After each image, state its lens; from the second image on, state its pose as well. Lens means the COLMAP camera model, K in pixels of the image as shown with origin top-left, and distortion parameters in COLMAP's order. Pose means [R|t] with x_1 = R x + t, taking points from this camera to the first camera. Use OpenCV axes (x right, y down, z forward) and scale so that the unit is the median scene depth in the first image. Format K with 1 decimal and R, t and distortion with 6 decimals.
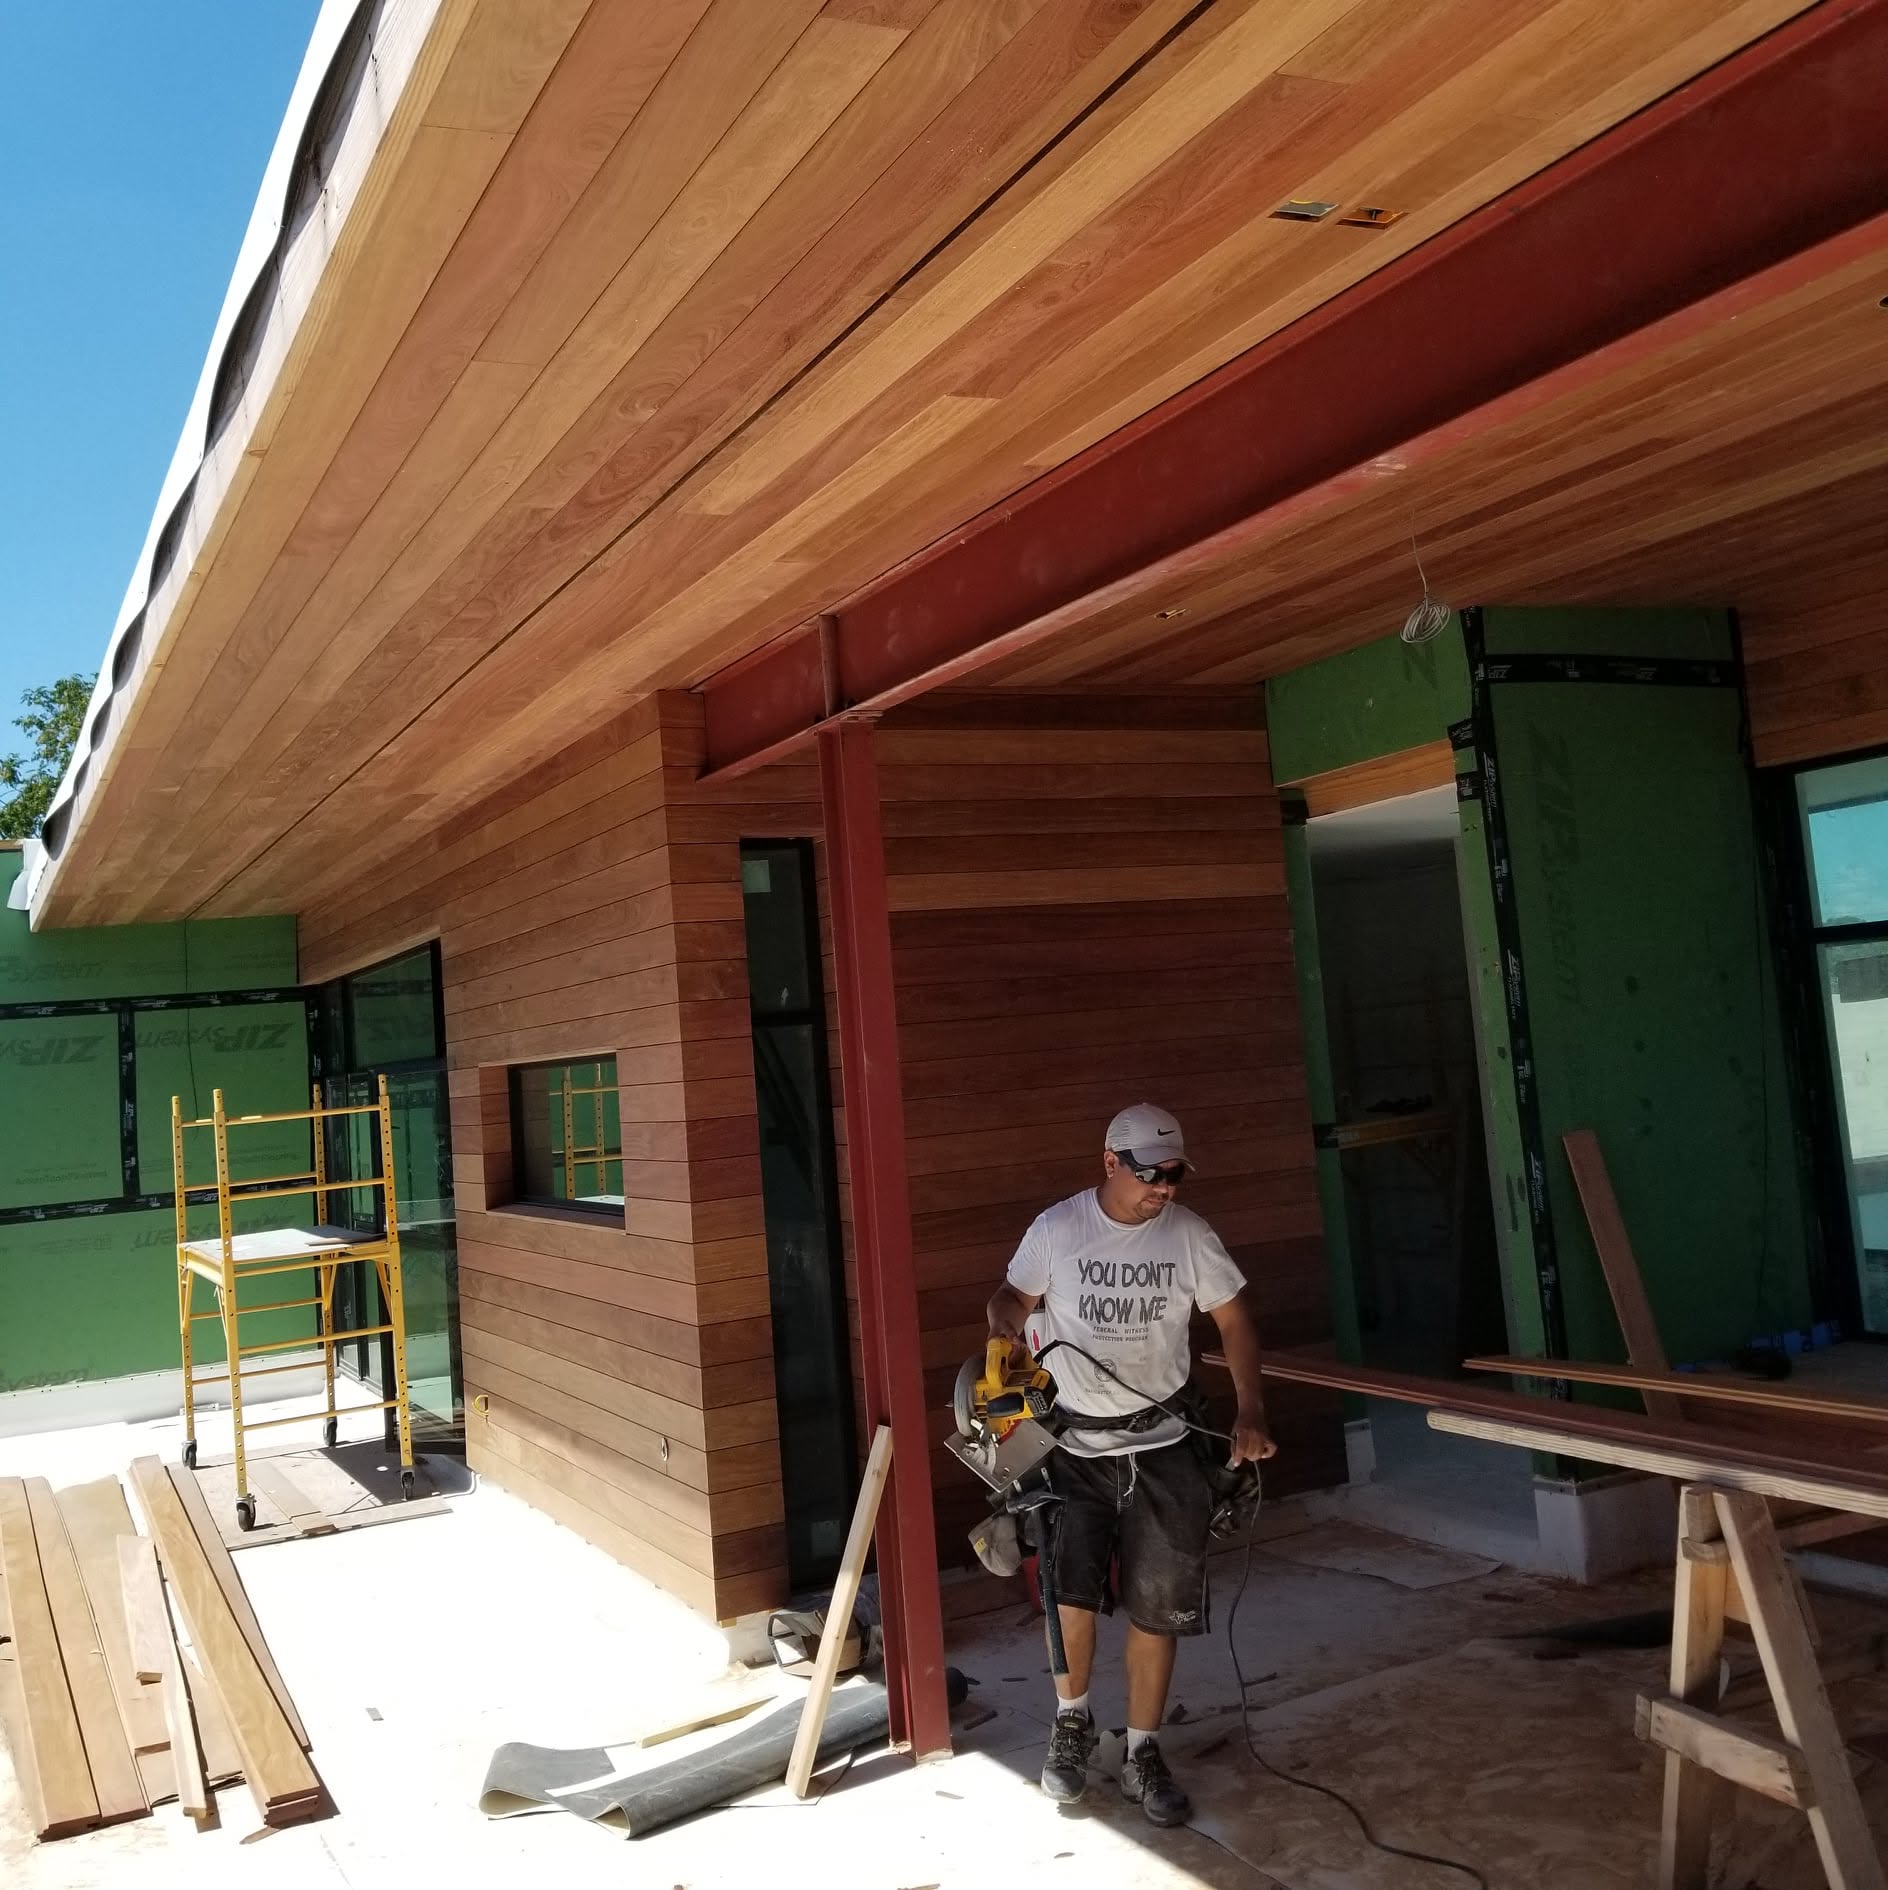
lens RADIAL K [[1953.3, 0, 946.2], [0, 1953.3, 909.8], [0, 0, 1]] dist [0.152517, -0.342608]
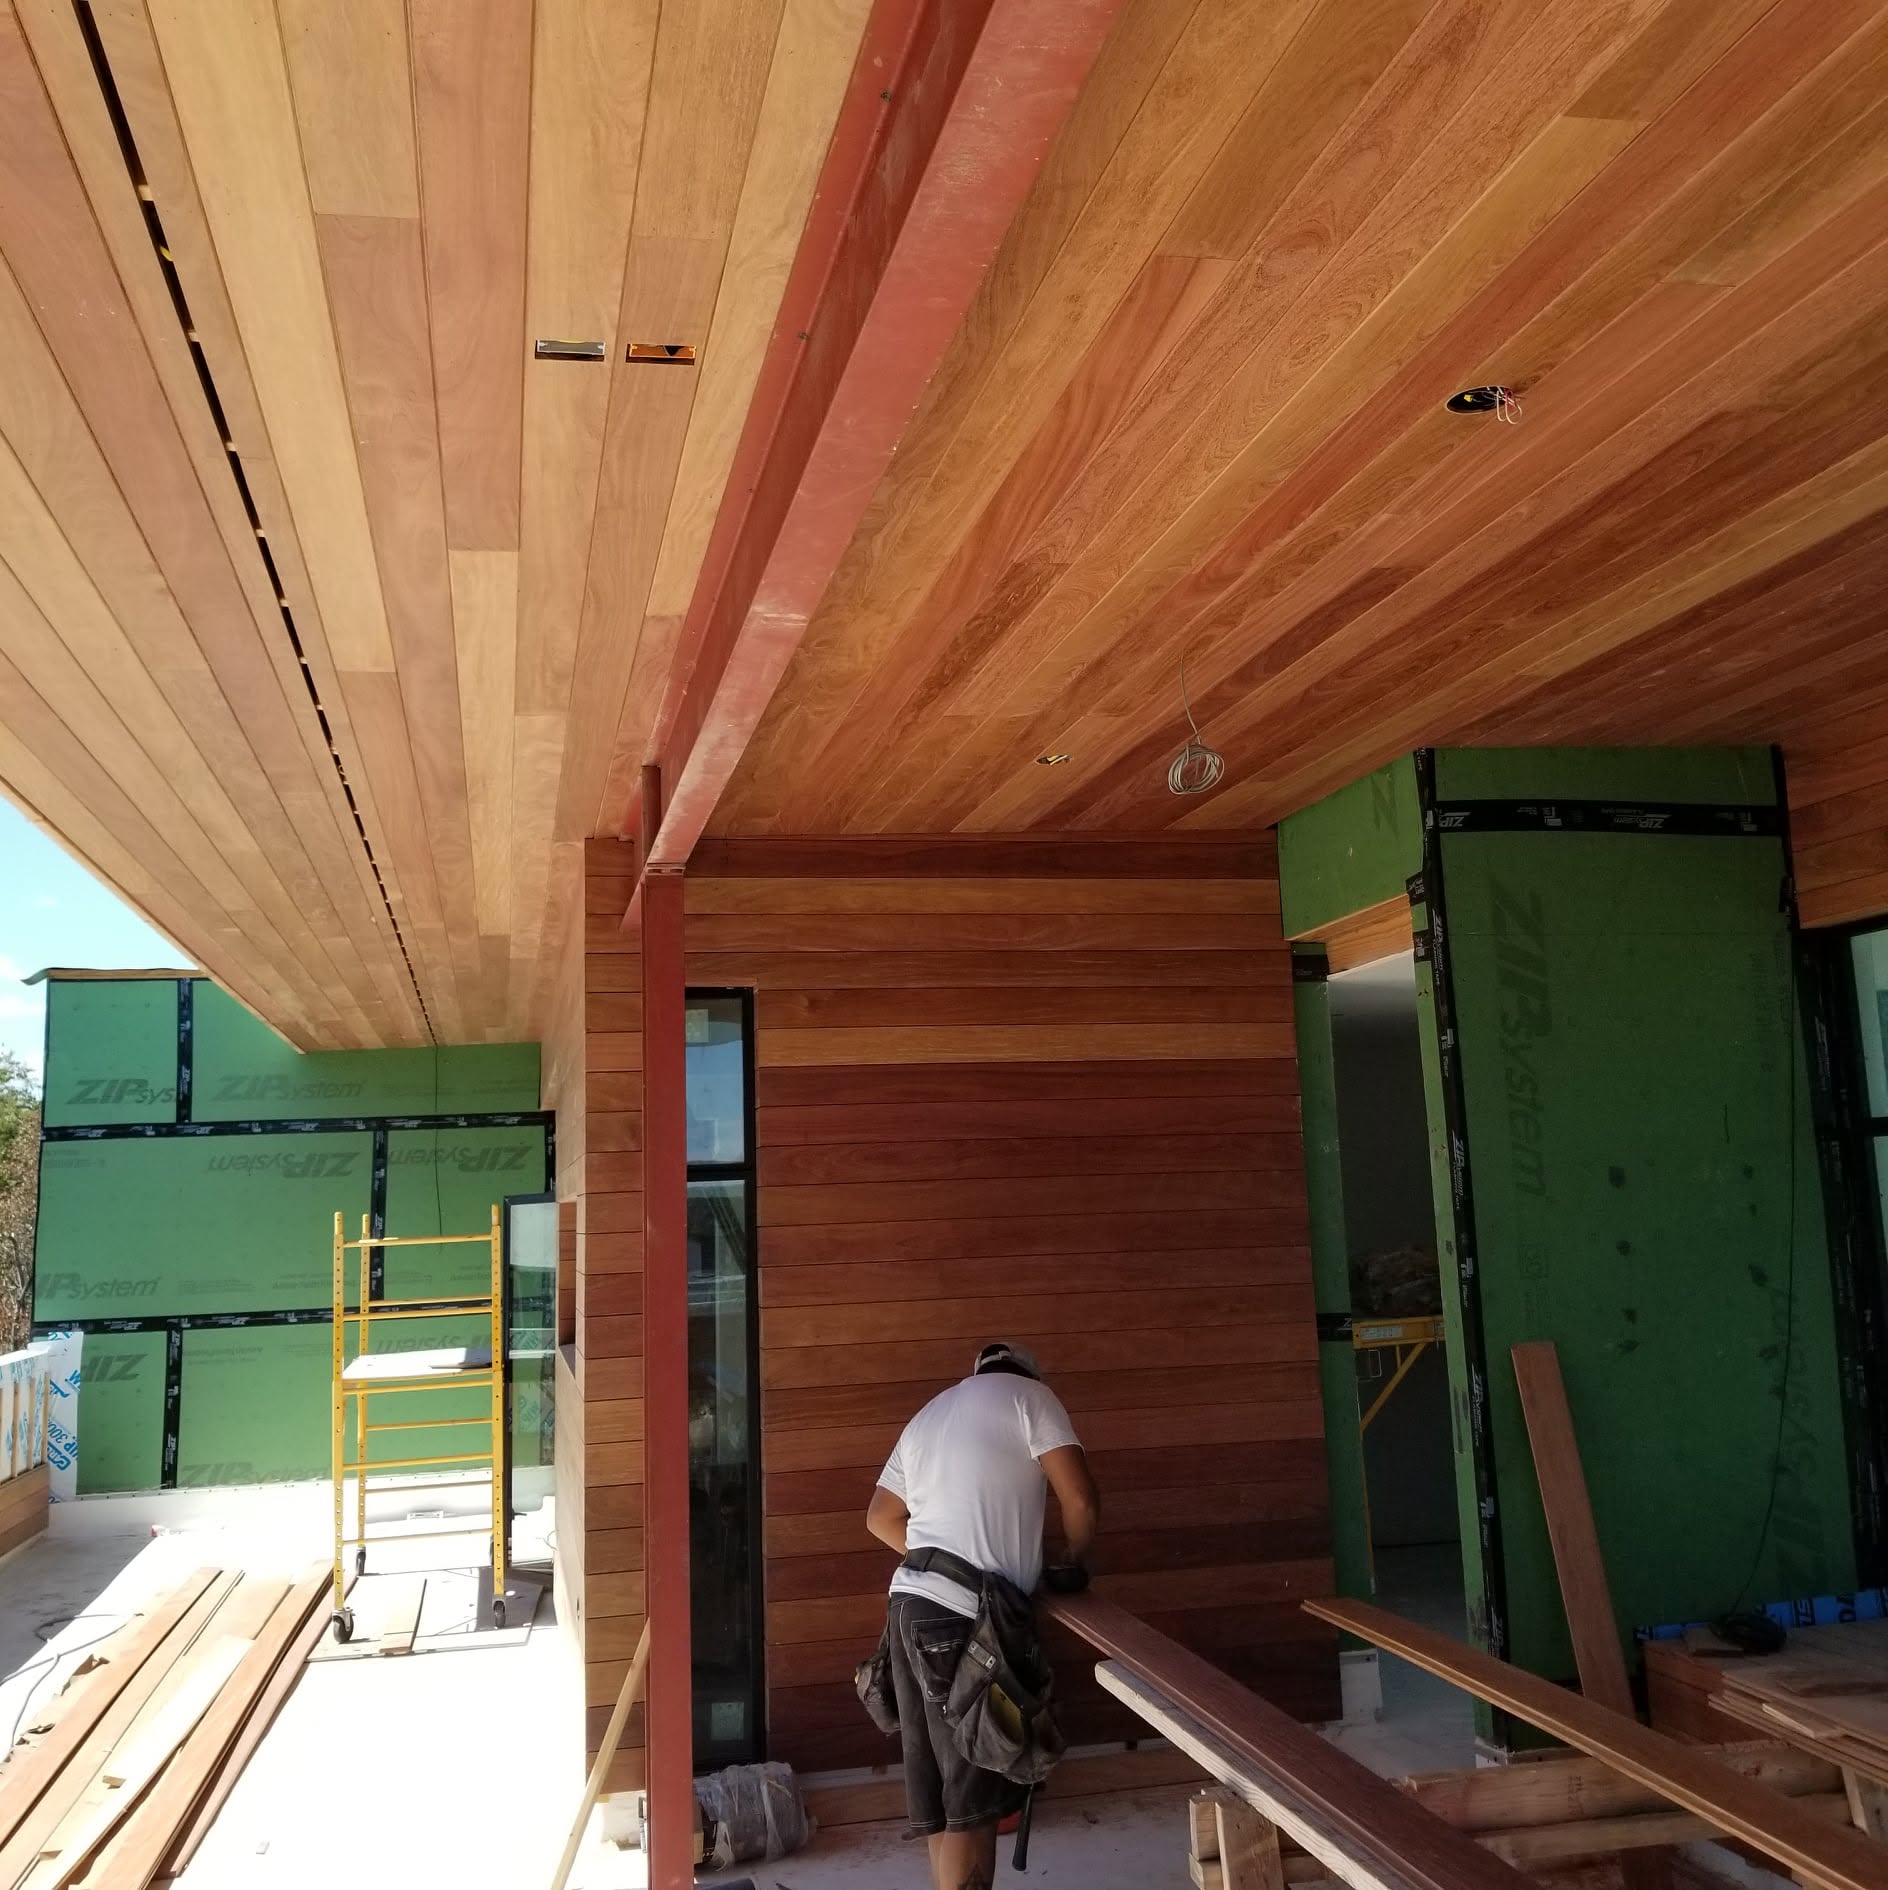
lens RADIAL K [[1963.3, 0, 944.0], [0, 1963.3, 945.0], [0, 0, 1]] dist [0.122617, -0.230737]
pose [[0.968486, 0.014124, -0.248667, 0.265670], [-0.025775, 0.998714, -0.043660, -0.017497], [0.247731, 0.048694, 0.967604, 0.072138]]
